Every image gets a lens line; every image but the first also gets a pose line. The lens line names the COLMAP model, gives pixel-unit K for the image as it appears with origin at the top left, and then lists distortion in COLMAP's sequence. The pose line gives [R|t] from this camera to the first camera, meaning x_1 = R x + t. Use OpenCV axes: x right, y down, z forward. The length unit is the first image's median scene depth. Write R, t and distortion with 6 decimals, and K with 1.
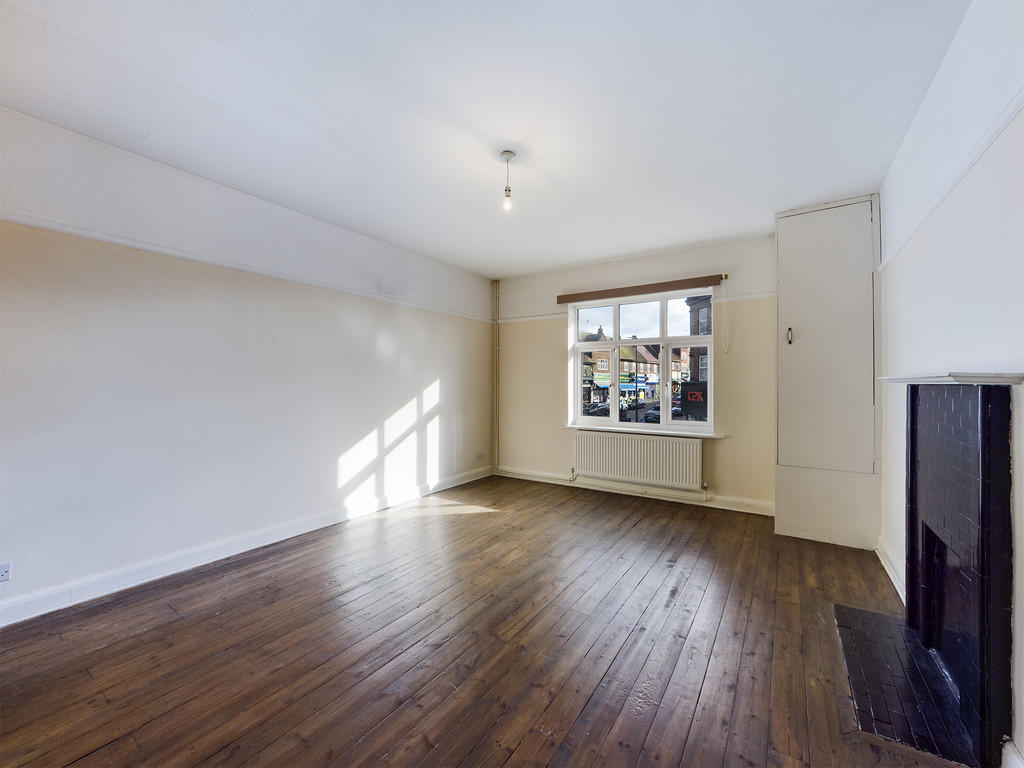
lens RADIAL K [[368.8, 0, 515.4], [0, 368.8, 381.4], [0, 0, 1]] dist [-0.000002, -0.000183]
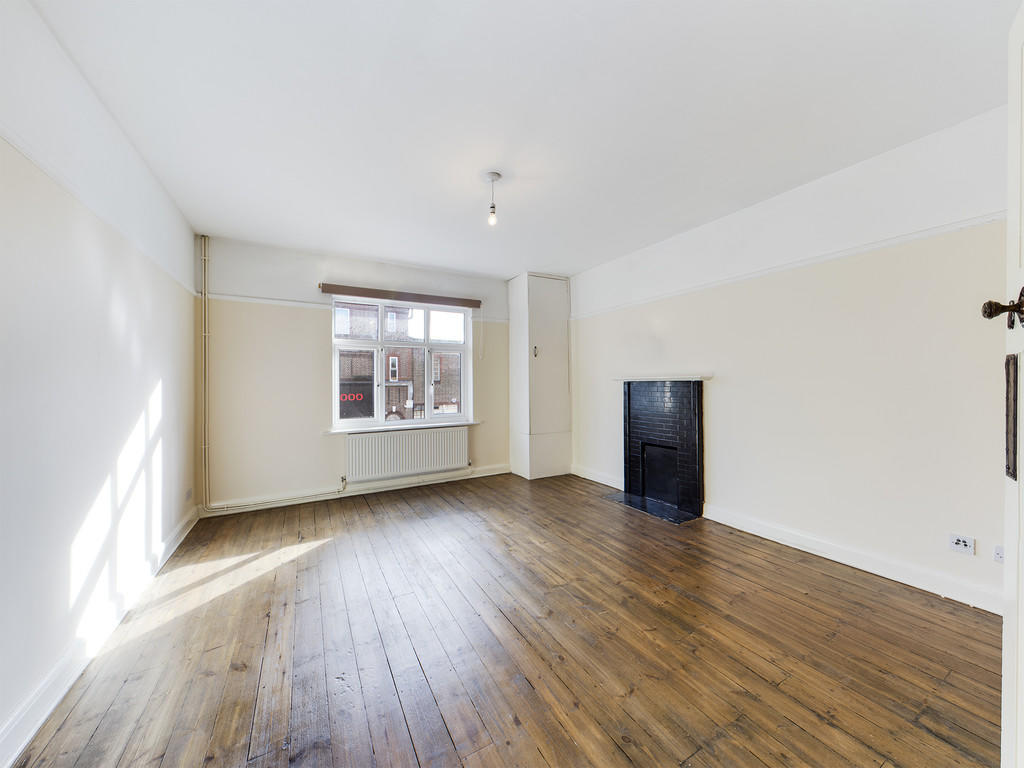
lens RADIAL K [[368.8, 0, 516.7], [0, 368.8, 381.0], [0, 0, 1]] dist [-0.000002, -0.000183]
pose [[0.510869, -0.004962, 0.859644, -0.503458], [0.004642, 0.999985, 0.003013, -0.002177], [-0.859646, 0.002451, 0.510884, 0.205087]]
